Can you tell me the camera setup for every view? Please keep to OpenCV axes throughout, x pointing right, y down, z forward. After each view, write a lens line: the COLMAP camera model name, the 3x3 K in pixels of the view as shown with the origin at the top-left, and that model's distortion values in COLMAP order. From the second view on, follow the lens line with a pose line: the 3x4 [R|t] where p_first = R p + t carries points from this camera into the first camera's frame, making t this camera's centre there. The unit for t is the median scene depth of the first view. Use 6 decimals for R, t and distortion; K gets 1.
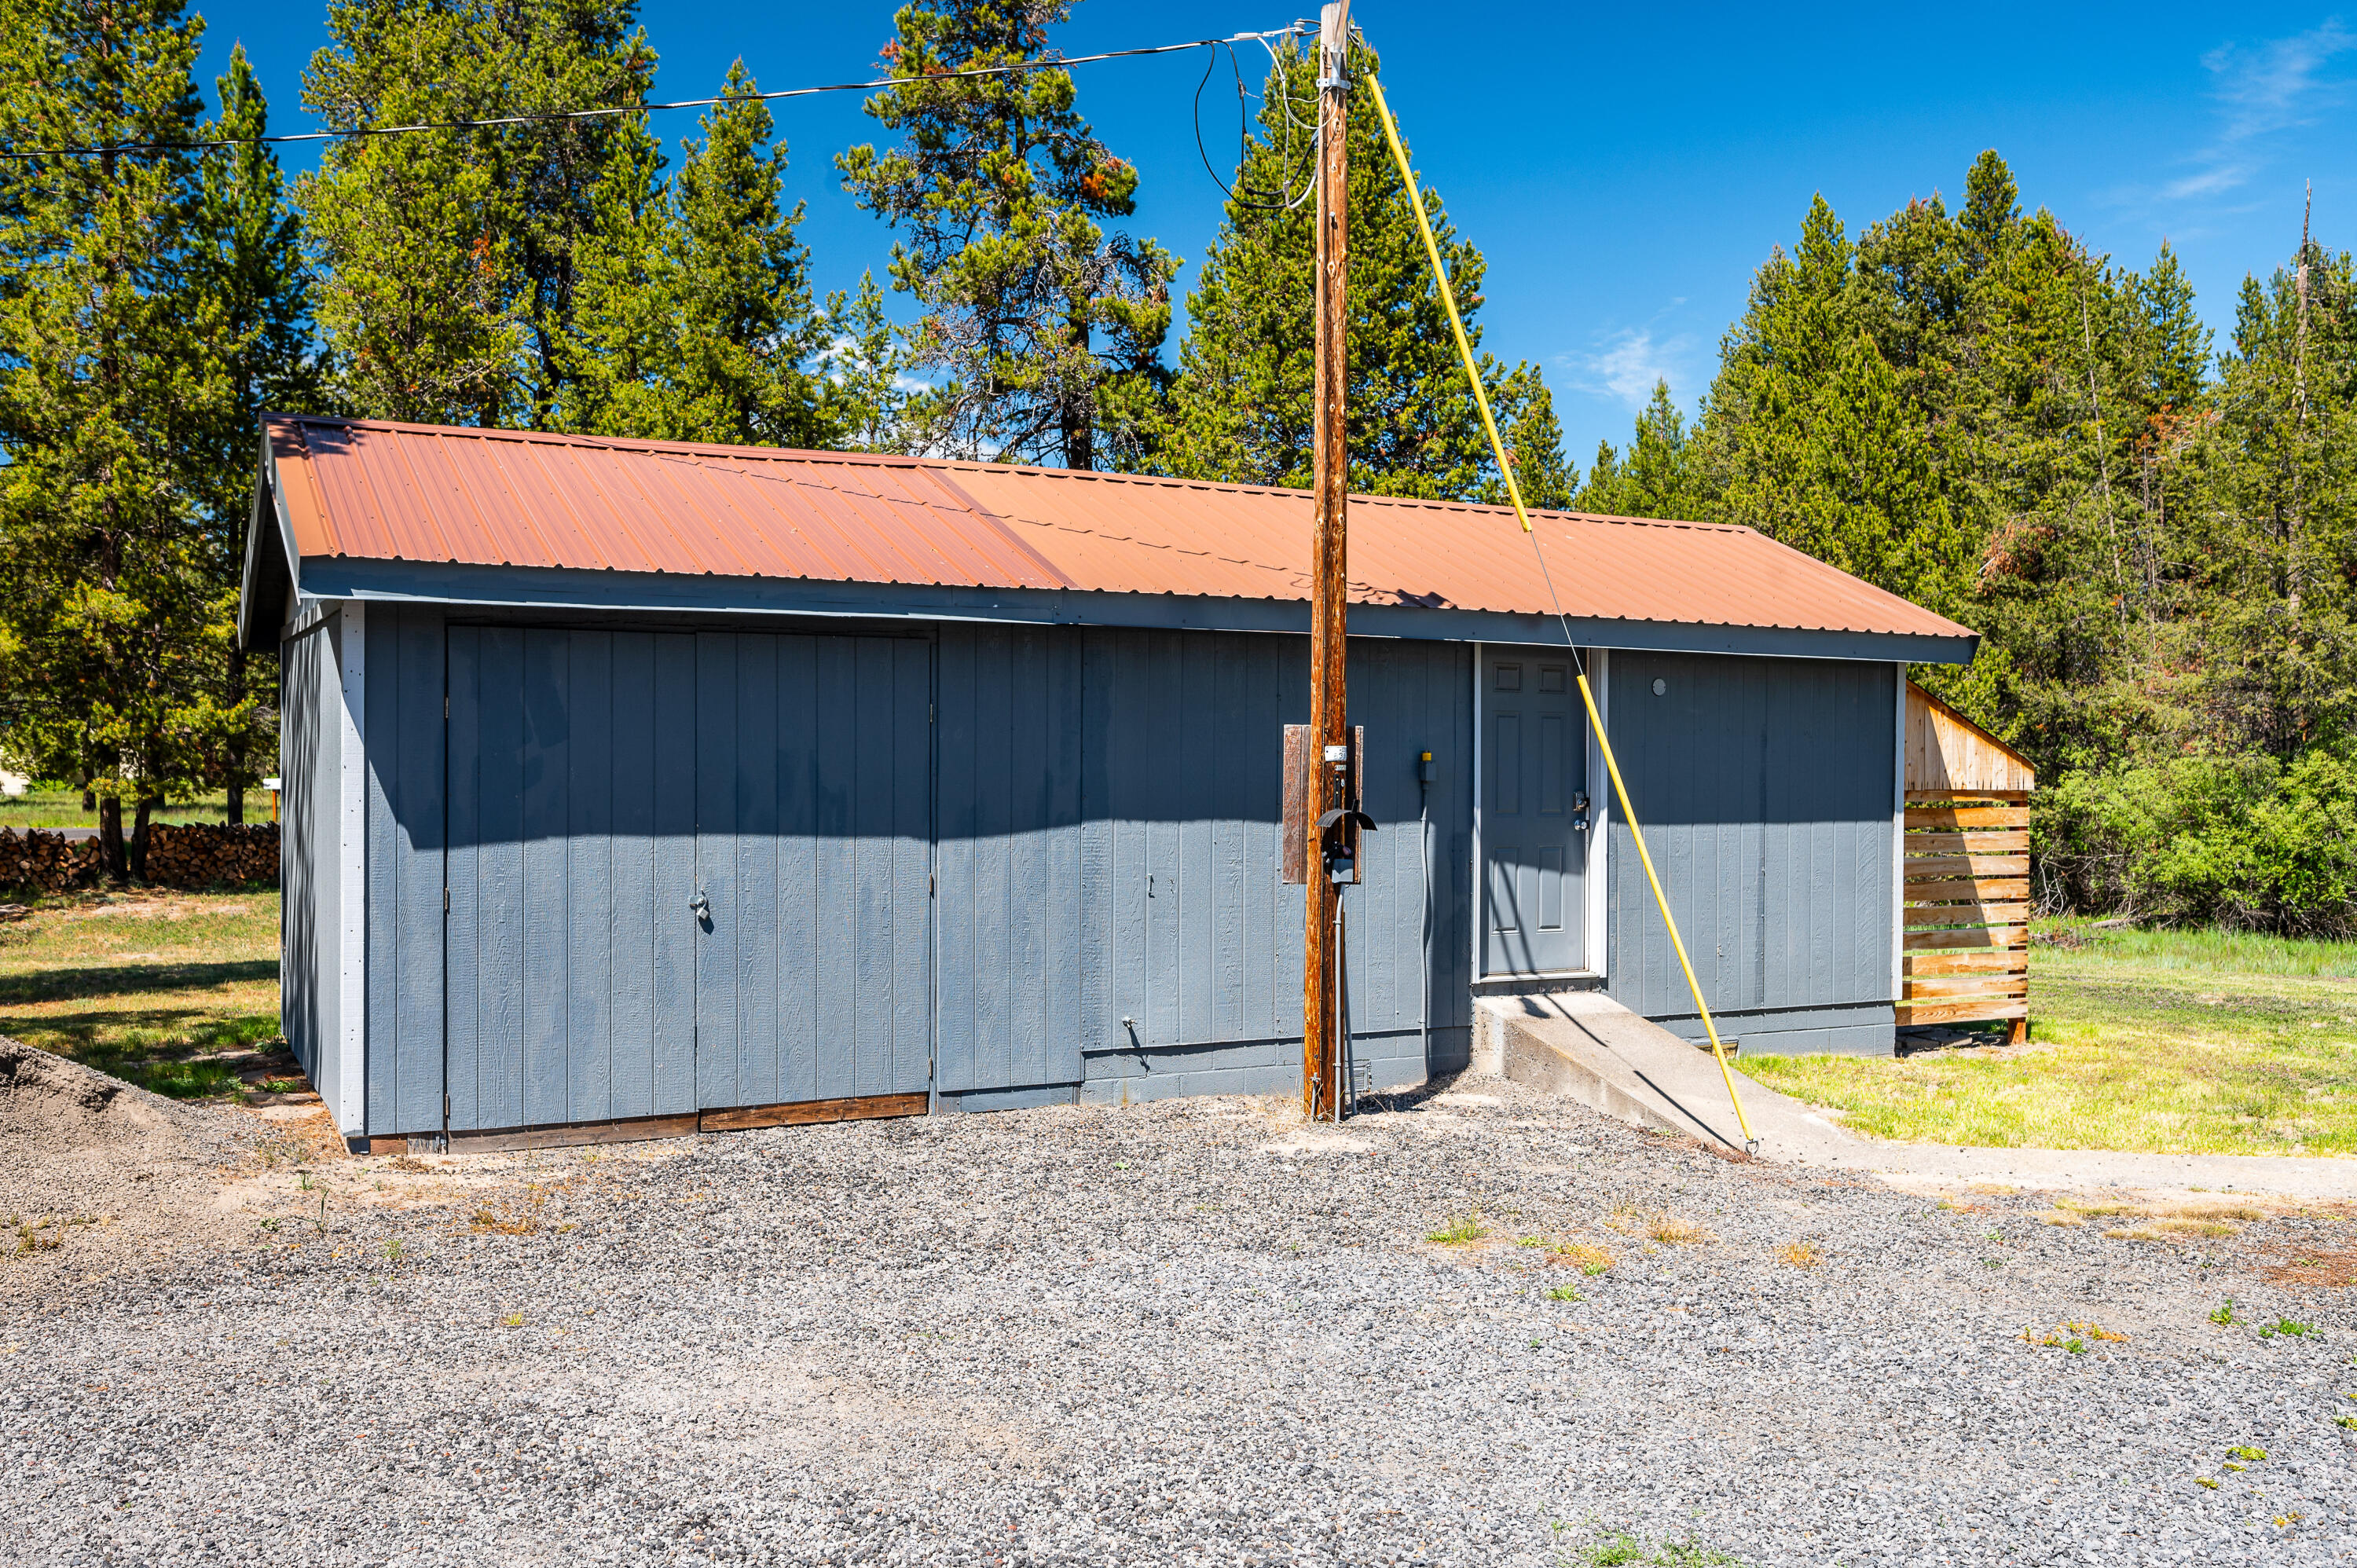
lens RADIAL K [[2107.1, 0, 1178.5], [0, 2107.1, 784.0], [0, 0, 1]] dist [-0.000398, -0.004841]
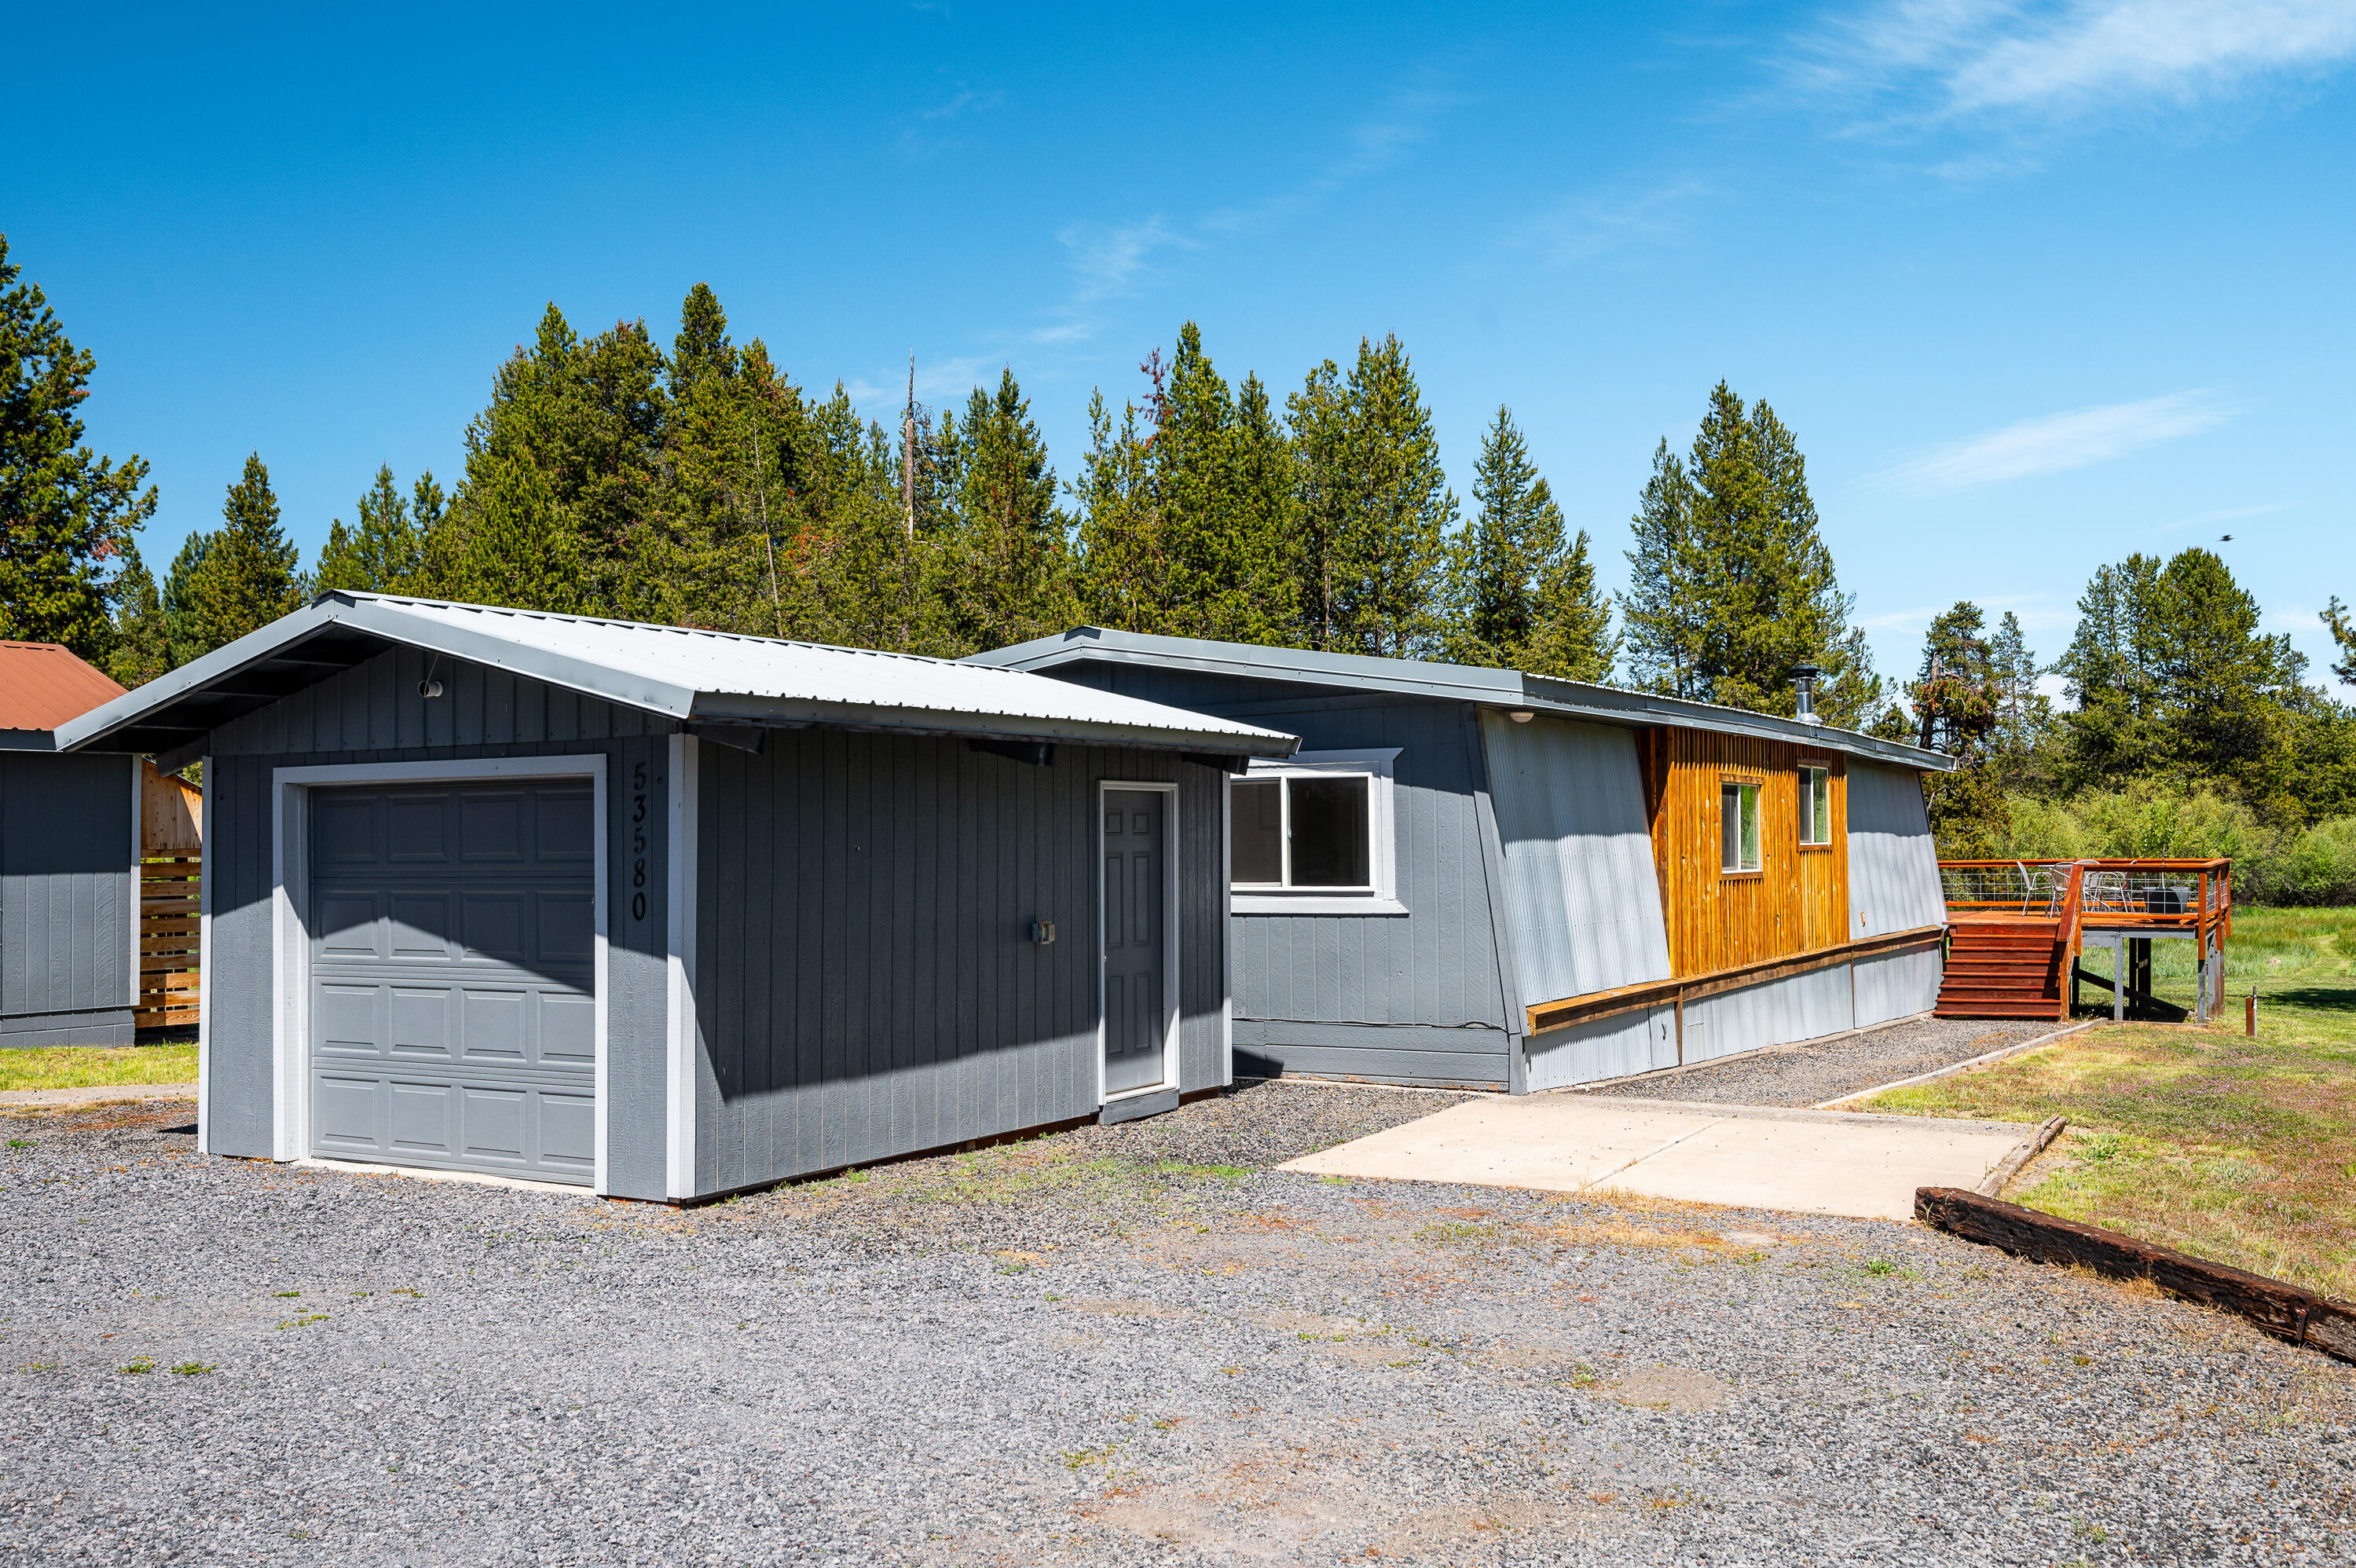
lens RADIAL K [[2078.2, 0, 1190.9], [0, 2078.2, 803.6], [0, 0, 1]] dist [0.007314, -0.011281]
pose [[0.852472, -0.005399, 0.522745, 0.075179], [0.018794, 0.999617, -0.020325, 0.004511], [-0.522435, 0.027152, 0.852247, -0.169317]]
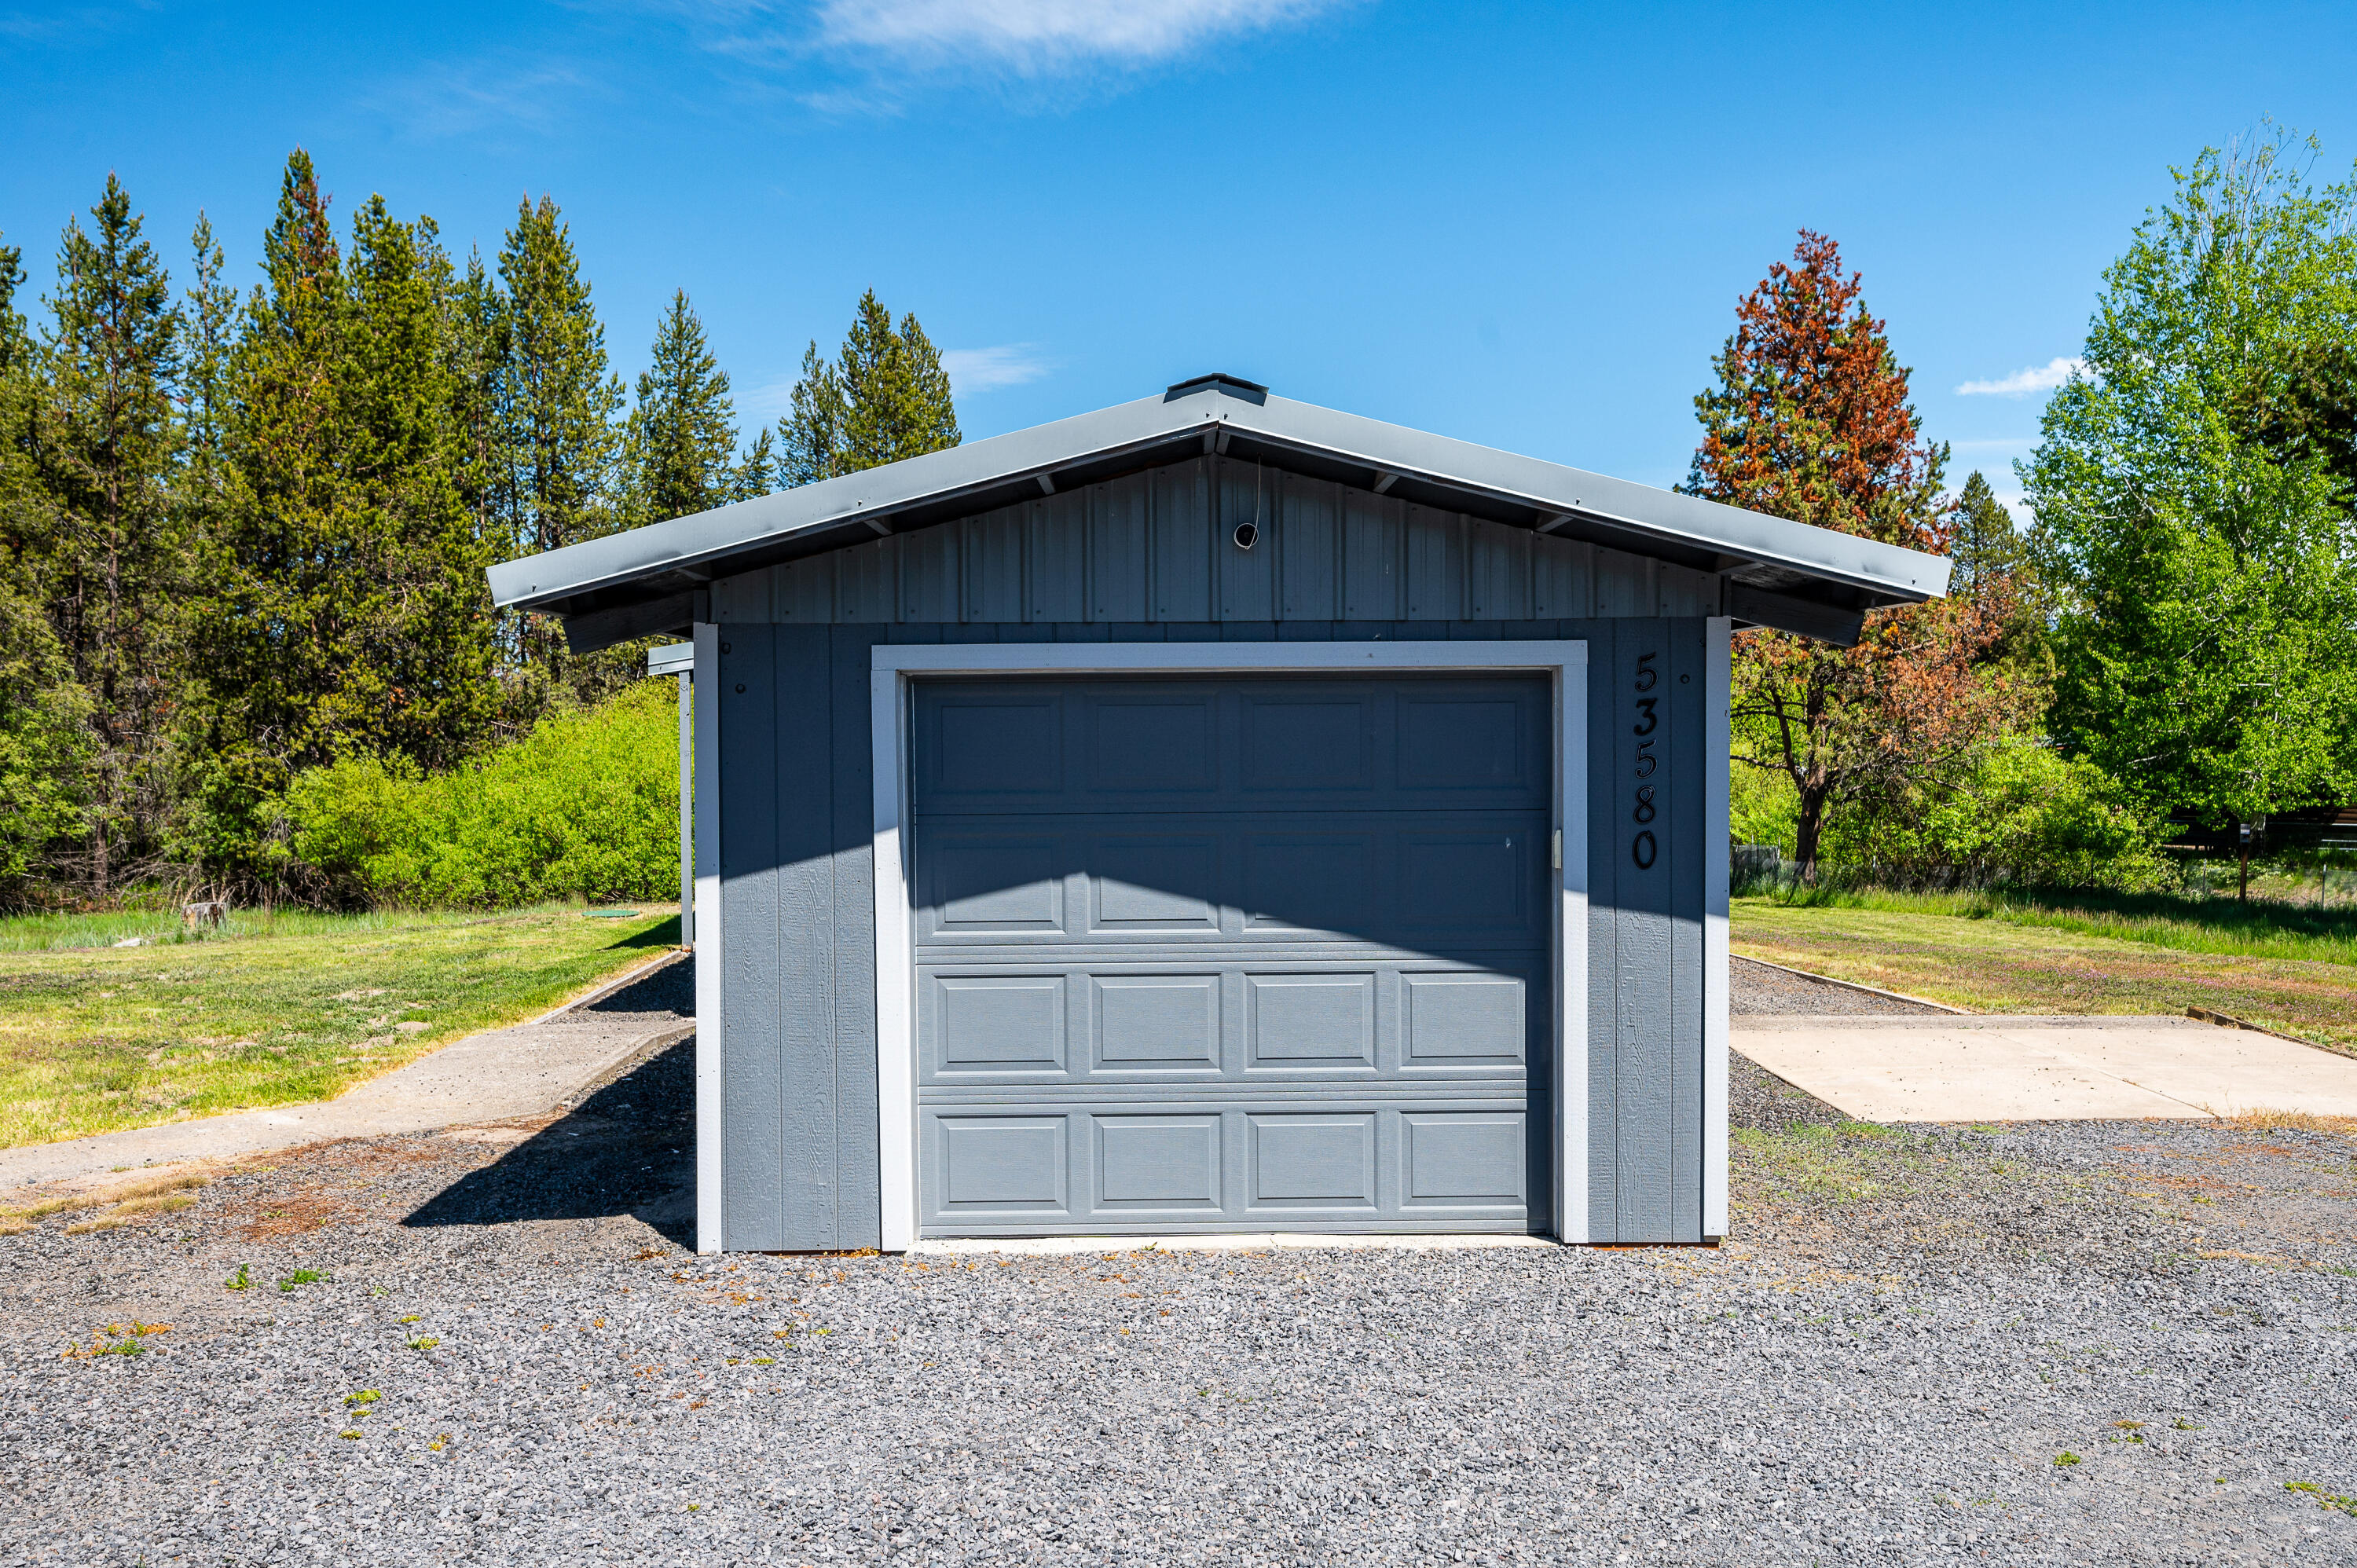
lens RADIAL K [[2079.0, 0, 1191.4], [0, 2079.0, 803.6], [0, 0, 1]] dist [0.007314, -0.011281]
pose [[0.462936, -0.036965, 0.885620, -0.029813], [0.016462, 0.999316, 0.033105, -0.000186], [-0.886239, -0.000747, 0.463228, 0.024544]]
